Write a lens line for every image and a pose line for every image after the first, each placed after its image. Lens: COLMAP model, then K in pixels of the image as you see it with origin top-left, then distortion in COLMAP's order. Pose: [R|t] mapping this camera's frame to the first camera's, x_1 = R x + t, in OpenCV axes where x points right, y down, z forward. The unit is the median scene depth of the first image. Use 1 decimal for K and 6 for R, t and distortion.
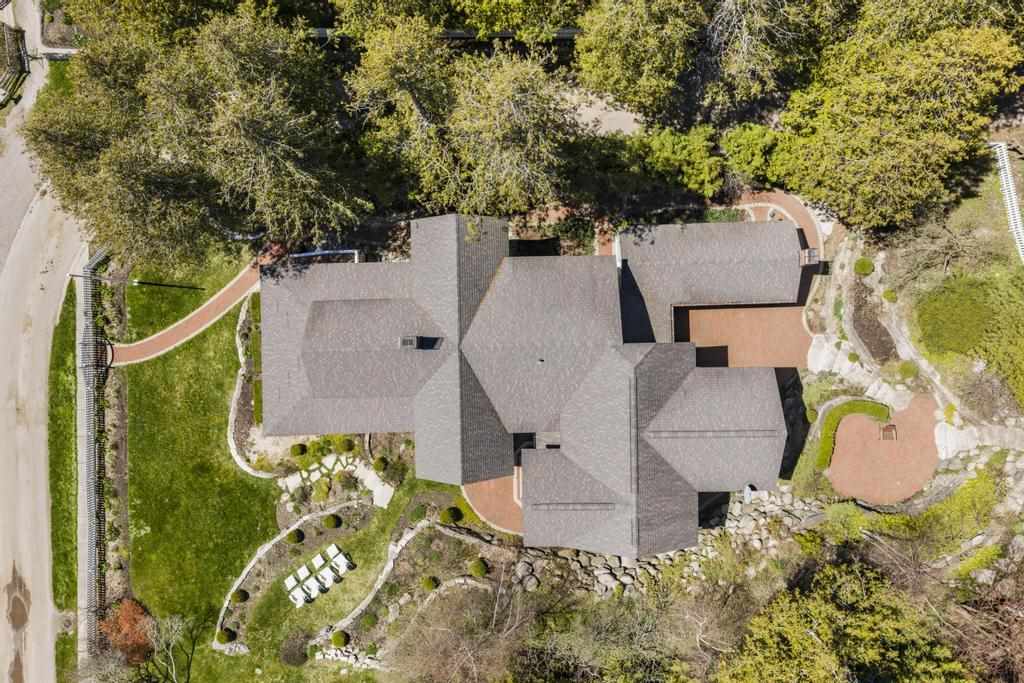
lens RADIAL K [[468.7, 0, 513.1], [0, 468.7, 345.8], [0, 0, 1]] dist [0.002069, -0.000657]
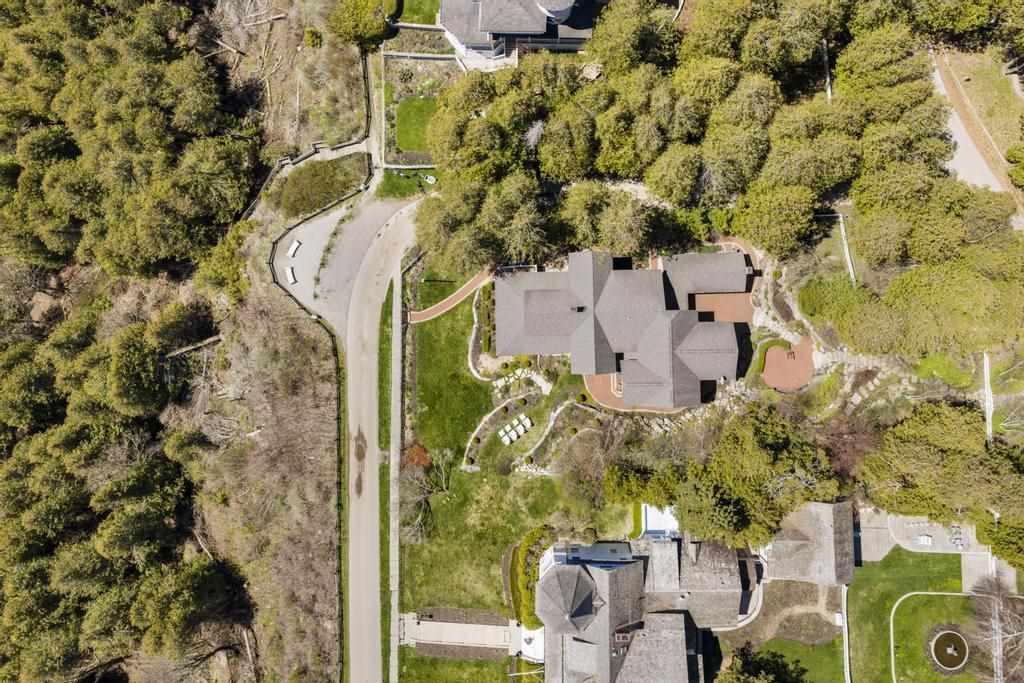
lens RADIAL K [[825.4, 0, 511.6], [0, 825.4, 340.0], [0, 0, 1]] dist [-0.001939, -0.001293]
pose [[0.991365, -0.005108, 0.131035, -0.883732], [0.008914, 0.999555, -0.028473, 0.213119], [-0.130832, 0.029395, 0.990969, -2.436633]]
